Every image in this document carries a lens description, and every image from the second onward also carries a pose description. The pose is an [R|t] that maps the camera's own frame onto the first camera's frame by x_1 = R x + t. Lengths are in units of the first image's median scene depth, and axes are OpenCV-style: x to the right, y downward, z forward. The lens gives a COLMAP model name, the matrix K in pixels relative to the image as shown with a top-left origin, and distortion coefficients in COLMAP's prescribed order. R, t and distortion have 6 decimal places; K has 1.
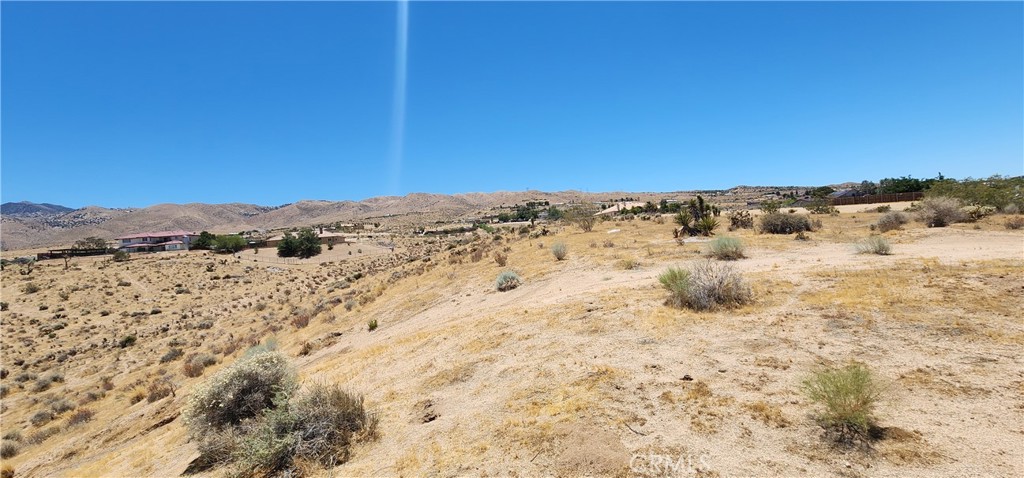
lens RADIAL K [[421.3, 0, 509.6], [0, 421.3, 244.5], [0, 0, 1]] dist [0.001524, 0.000729]
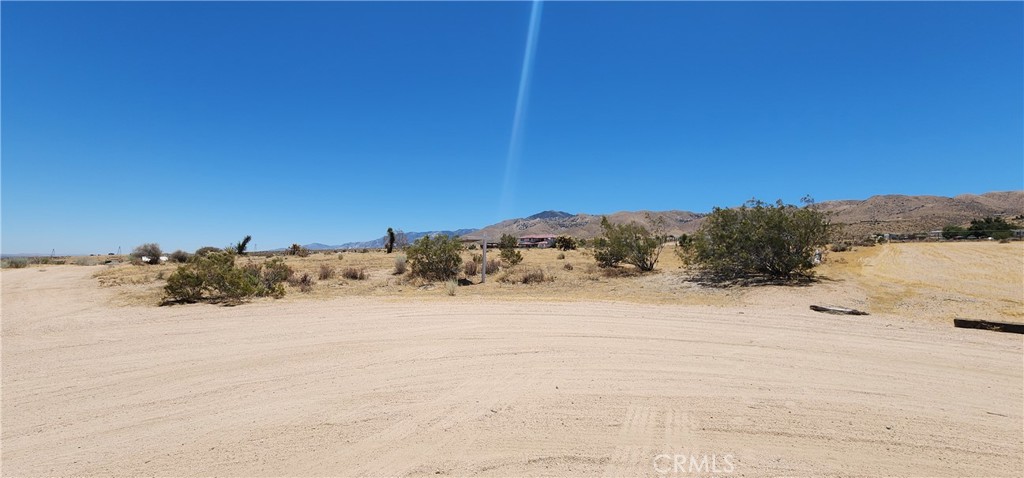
lens RADIAL K [[421.3, 0, 505.3], [0, 421.3, 234.5], [0, 0, 1]] dist [0.001524, 0.000729]
pose [[0.569690, 0.040032, -0.820884, 0.121262], [-0.072225, 0.997387, -0.001484, -0.012720], [0.818680, 0.060134, 0.571093, 0.102653]]
